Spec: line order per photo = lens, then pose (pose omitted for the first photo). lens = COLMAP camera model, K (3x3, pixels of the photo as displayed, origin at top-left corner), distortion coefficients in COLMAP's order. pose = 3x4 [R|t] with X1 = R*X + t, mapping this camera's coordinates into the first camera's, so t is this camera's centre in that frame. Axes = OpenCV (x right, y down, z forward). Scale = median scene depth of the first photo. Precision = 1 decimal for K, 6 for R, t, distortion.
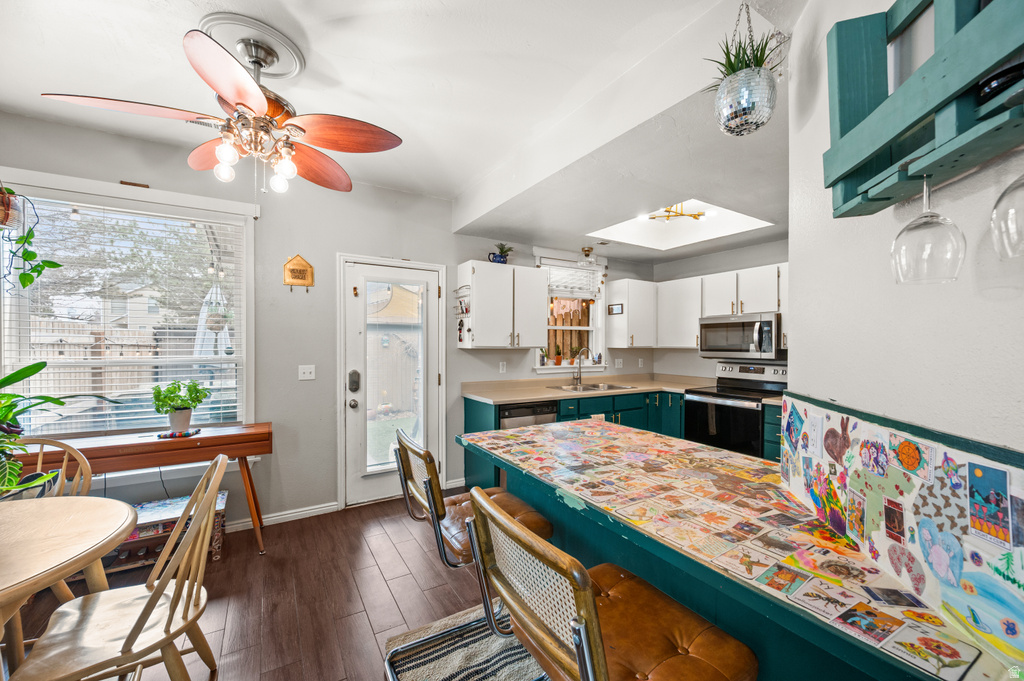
lens RADIAL K [[408.6, 0, 521.7], [0, 408.6, 344.0], [0, 0, 1]] dist [-0.000927, -0.000821]
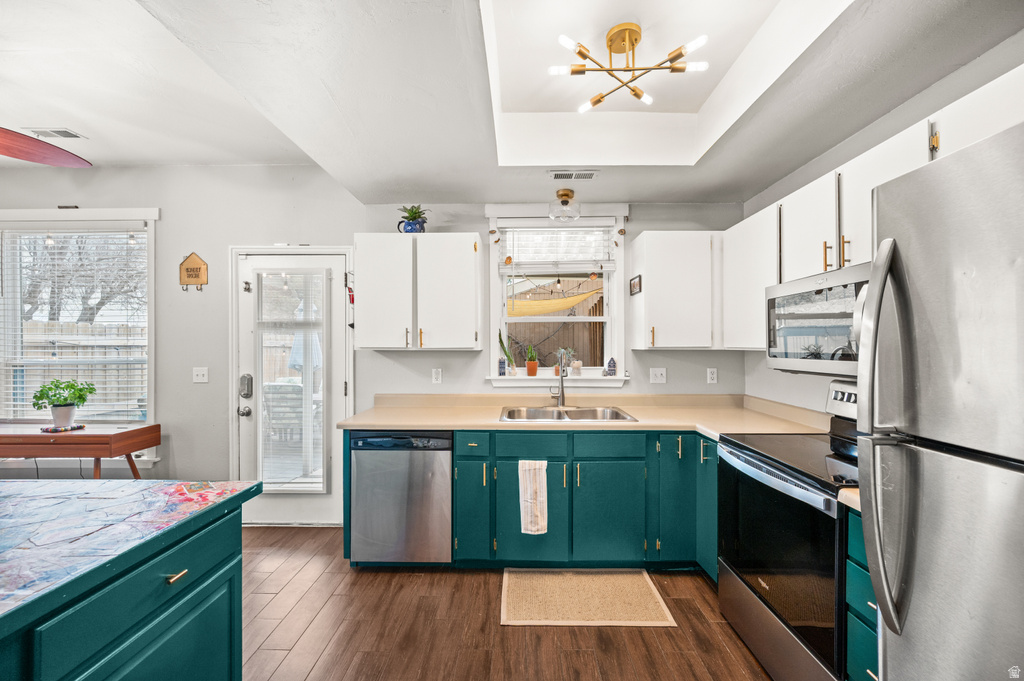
lens RADIAL K [[408.6, 0, 518.3], [0, 408.6, 344.7], [0, 0, 1]] dist [-0.000927, -0.000821]
pose [[0.840763, -0.004921, -0.541381, 0.570470], [0.004342, 0.999988, -0.002348, 0.004075], [0.541386, -0.000377, 0.840774, 0.558475]]
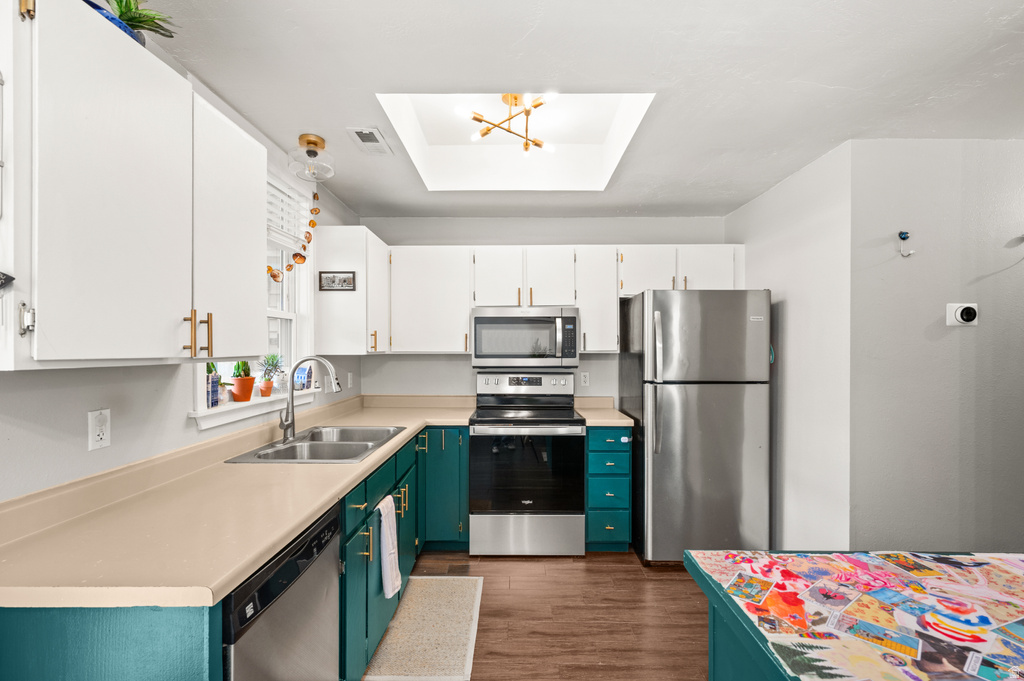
lens RADIAL K [[453.7, 0, 513.1], [0, 453.7, 349.2], [0, 0, 1]] dist [-0.001057, 0.000984]
pose [[0.538641, -0.006581, 0.842510, -0.192249], [0.002544, 0.999978, 0.006185, -0.001246], [-0.842532, -0.001188, 0.538645, 0.694966]]
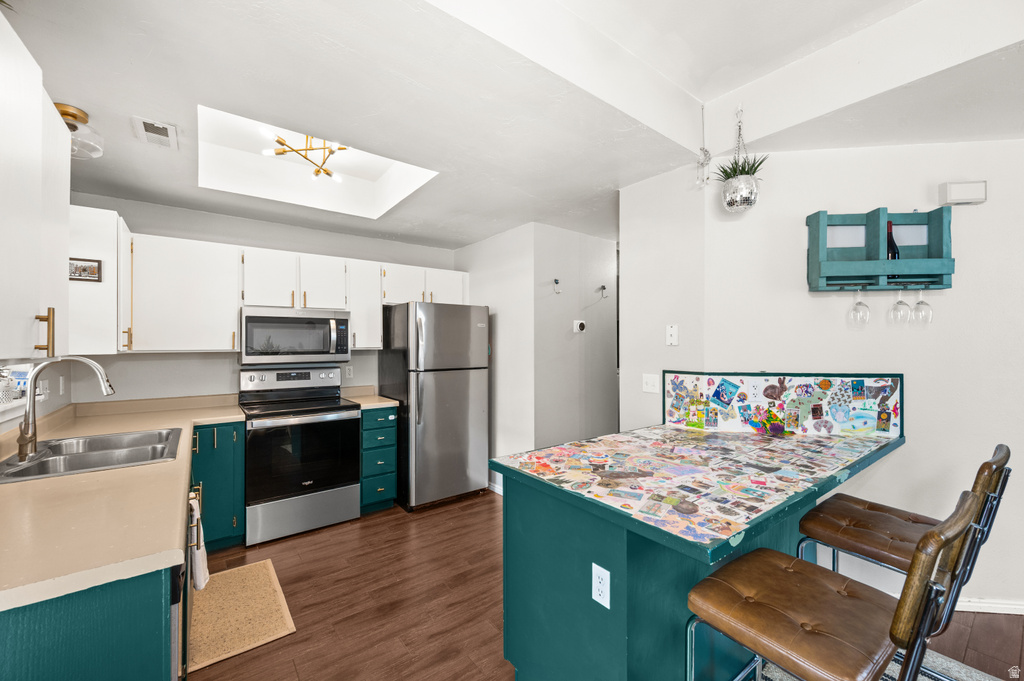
lens RADIAL K [[408.6, 0, 515.1], [0, 408.6, 340.6], [0, 0, 1]] dist [-0.000927, -0.000821]
pose [[-0.096344, 0.005370, 0.995334, -0.366375], [0.003434, 0.999981, -0.005063, -0.003229], [-0.995342, 0.002931, -0.096360, 0.779362]]
